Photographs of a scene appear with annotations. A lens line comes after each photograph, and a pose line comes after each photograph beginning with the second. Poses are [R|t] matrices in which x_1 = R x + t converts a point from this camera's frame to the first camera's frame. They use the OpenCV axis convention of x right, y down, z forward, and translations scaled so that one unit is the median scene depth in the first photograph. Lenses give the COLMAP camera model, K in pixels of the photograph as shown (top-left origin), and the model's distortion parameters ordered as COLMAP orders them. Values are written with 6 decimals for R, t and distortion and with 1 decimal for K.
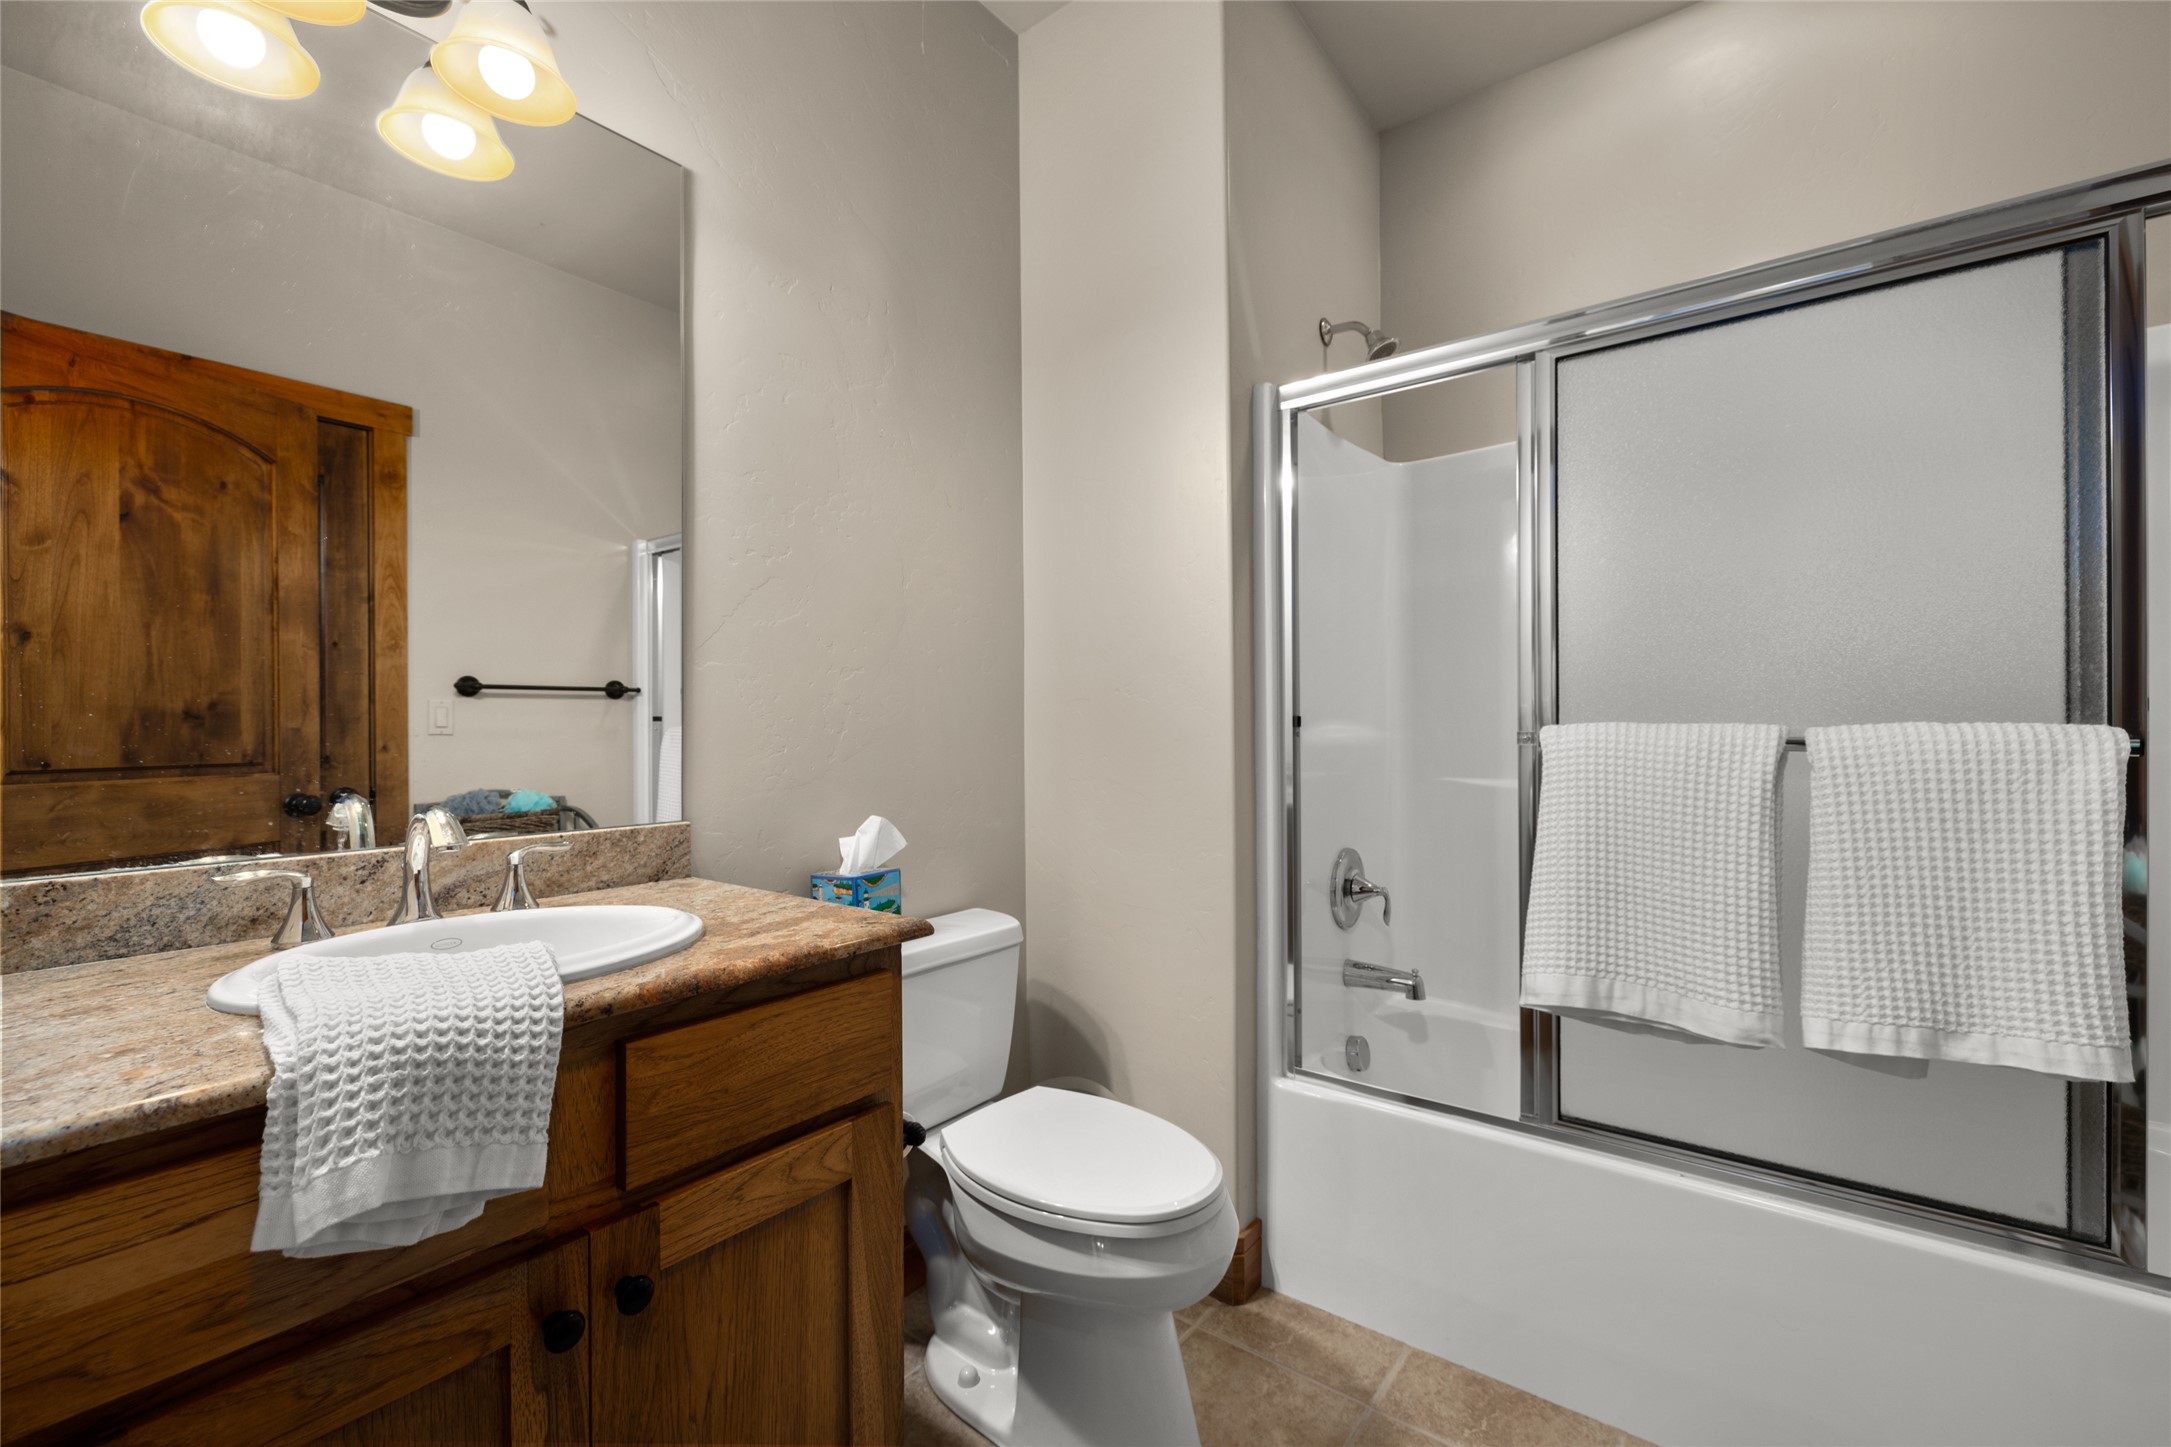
lens RADIAL K [[941.3, 0, 1084.1], [0, 941.3, 726.4], [0, 0, 1]] dist [0.000908, 0.000028]
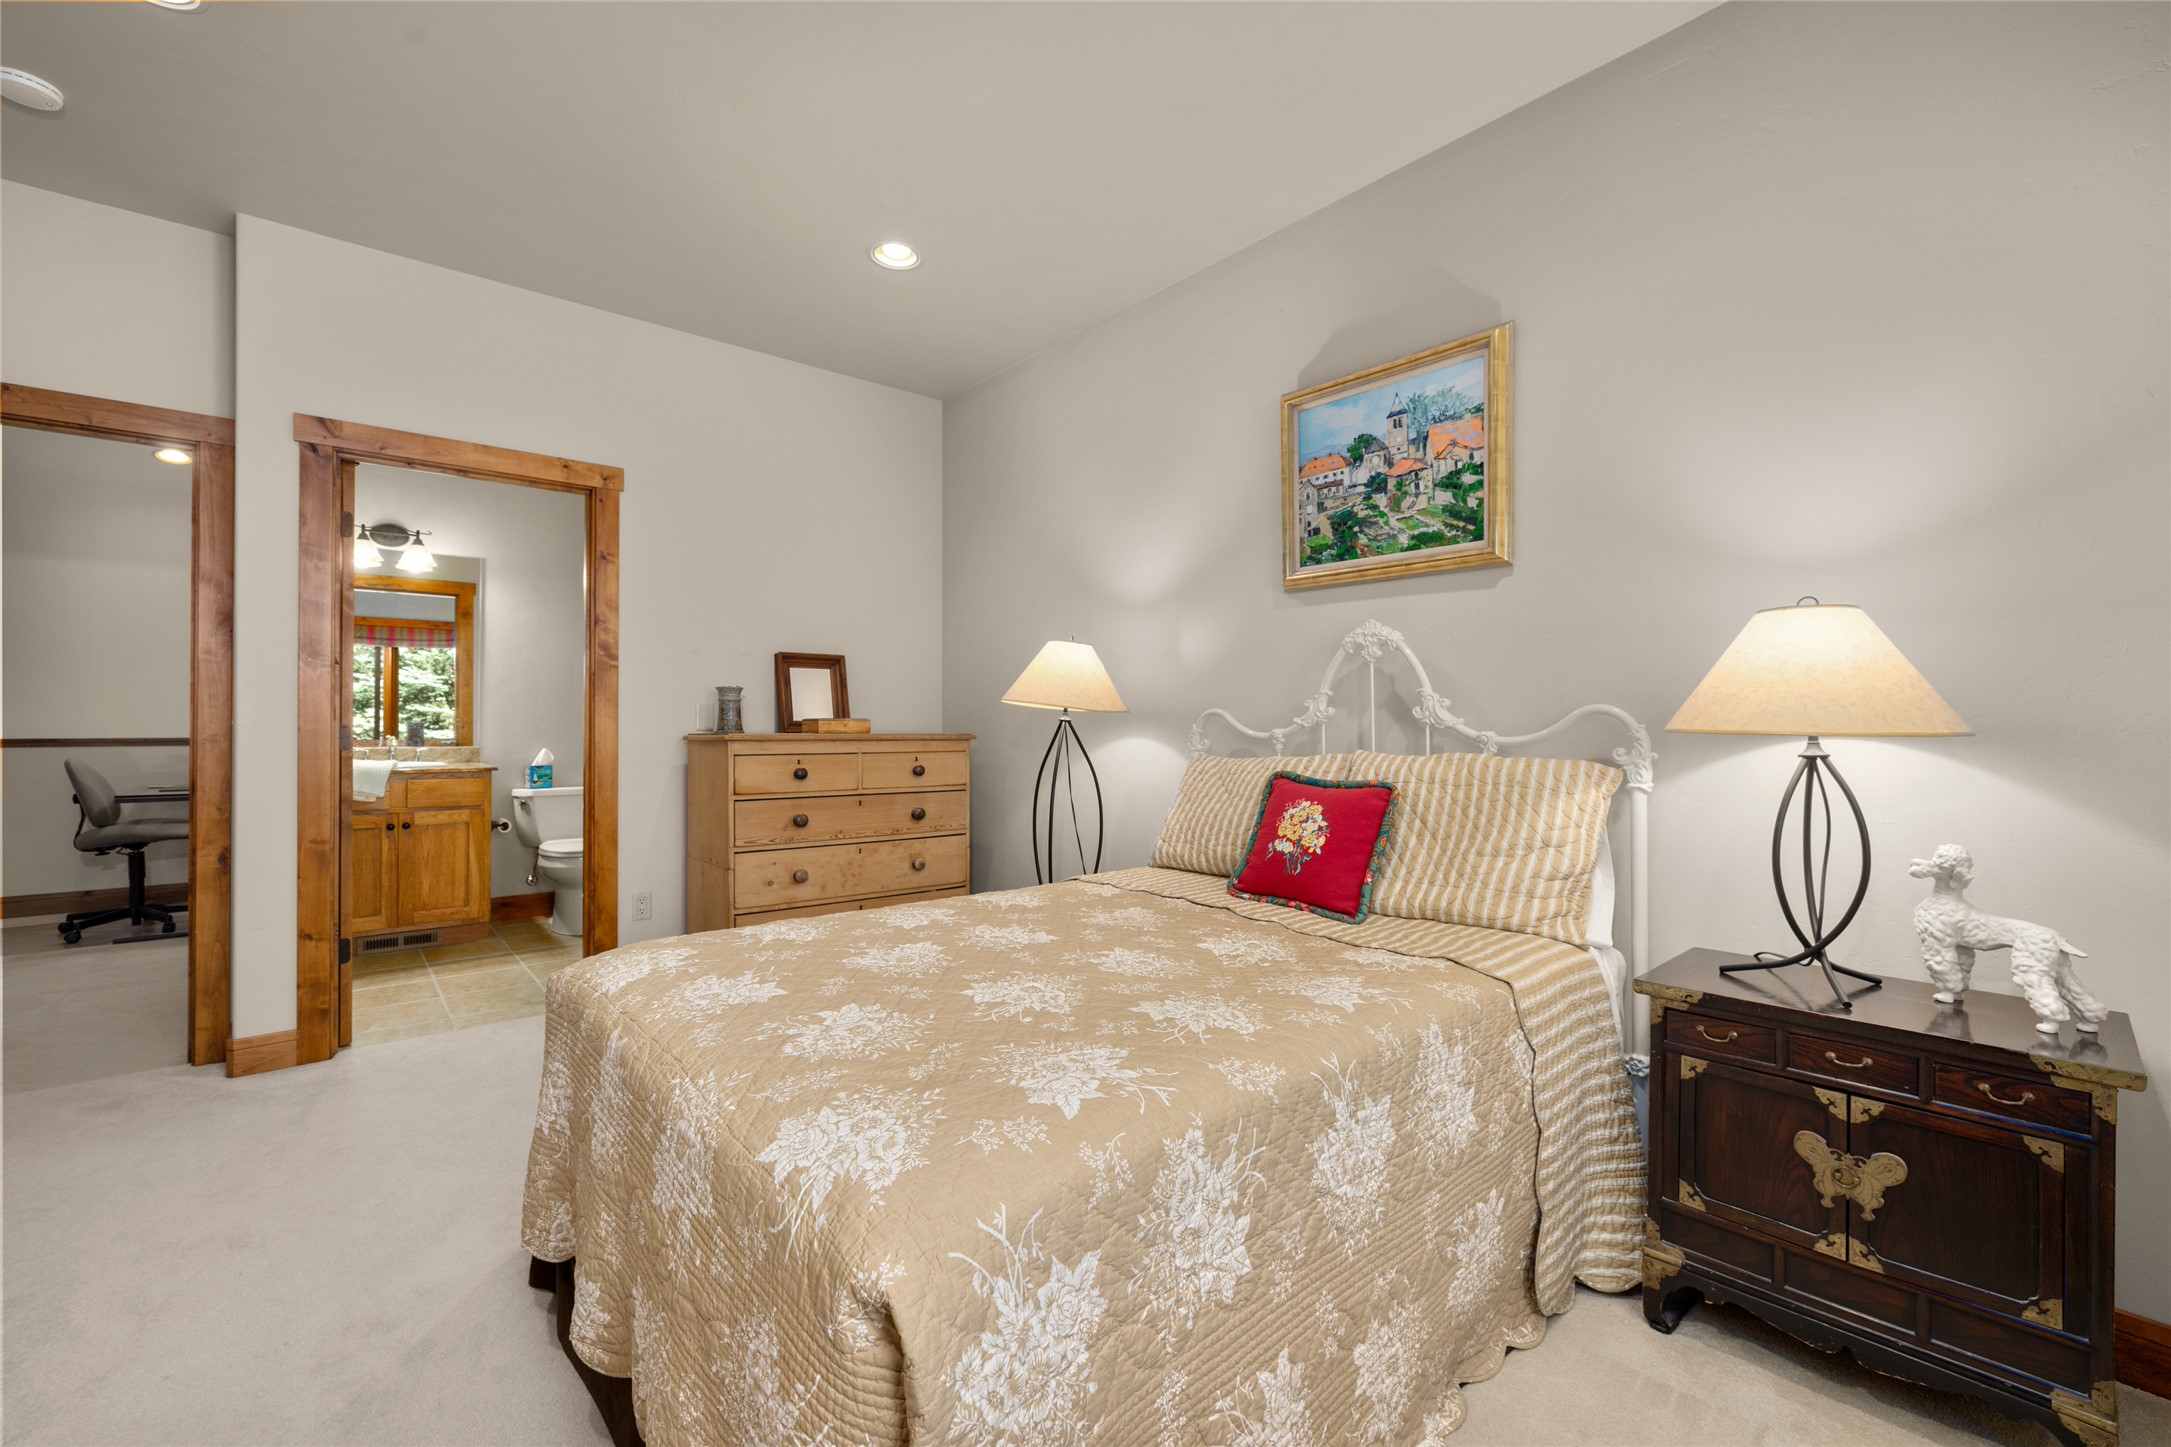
lens RADIAL K [[941.3, 0, 1087.9], [0, 941.3, 721.5], [0, 0, 1]] dist [0.000908, 0.000028]
pose [[0.981251, 0.005599, -0.192654, 3.773652], [-0.004977, 0.999981, 0.003712, -0.029311], [0.192671, -0.002684, 0.981260, -3.042326]]
